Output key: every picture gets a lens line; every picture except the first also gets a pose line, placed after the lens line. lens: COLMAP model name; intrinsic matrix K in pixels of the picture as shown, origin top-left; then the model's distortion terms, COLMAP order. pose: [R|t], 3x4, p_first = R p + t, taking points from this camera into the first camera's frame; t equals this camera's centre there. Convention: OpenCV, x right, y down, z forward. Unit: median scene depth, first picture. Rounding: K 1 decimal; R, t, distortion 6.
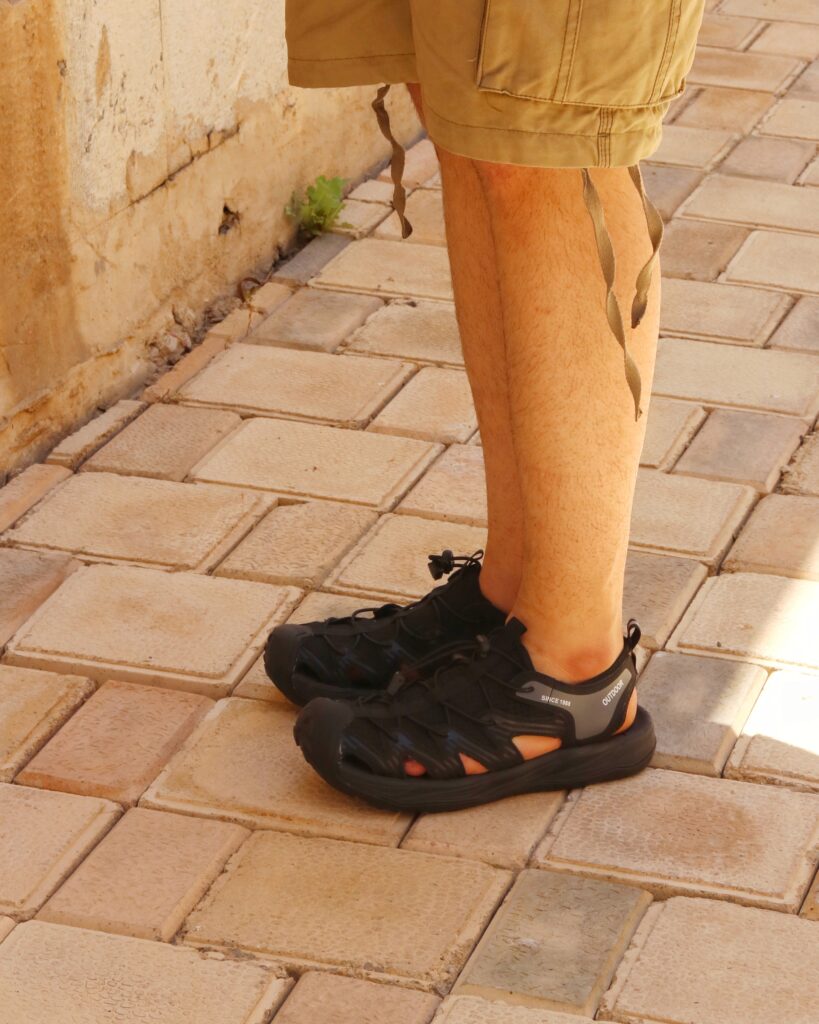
lens RADIAL K [[3300.6, 0, 409.5], [0, 3300.6, 512.0], [0, 0, 1]] dist [-0.141977, -0.220486]
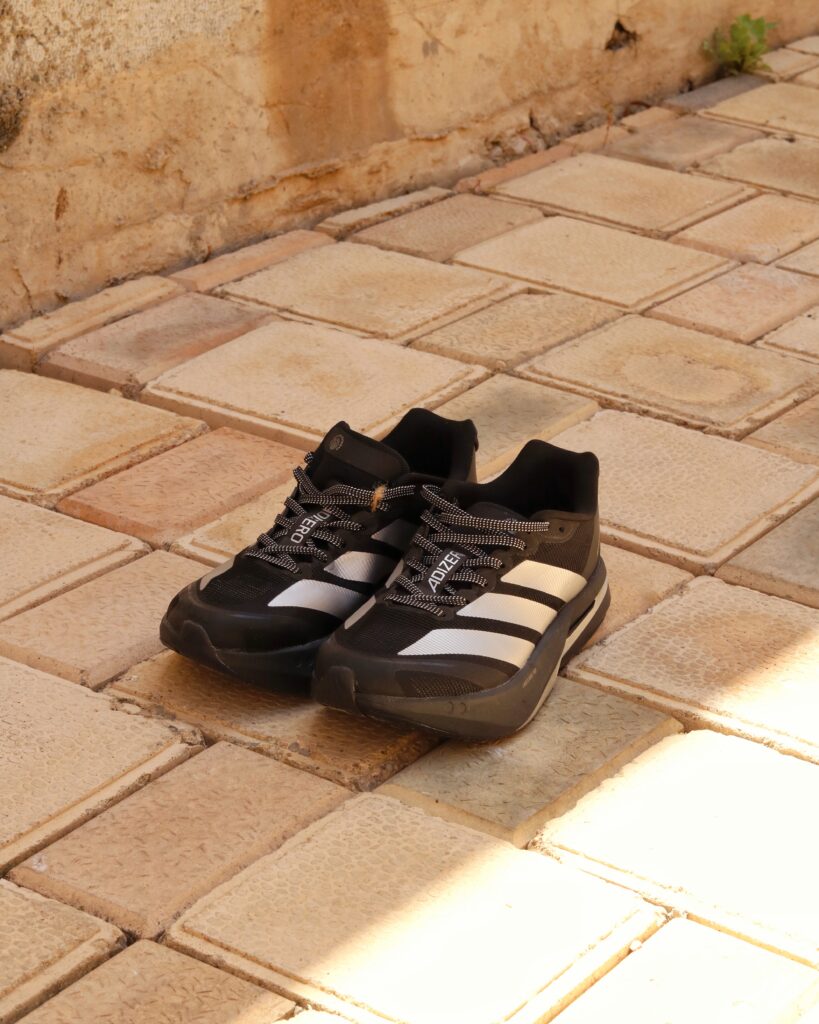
lens RADIAL K [[2755.0, 0, 408.3], [0, 2755.0, 641.5], [0, 0, 1]] dist [-0.065442, -0.192486]
pose [[0.957205, 0.141151, -0.252656, 0.131300], [-0.123869, 0.988810, 0.083133, 0.032451], [0.261563, -0.048280, 0.963978, 0.216755]]
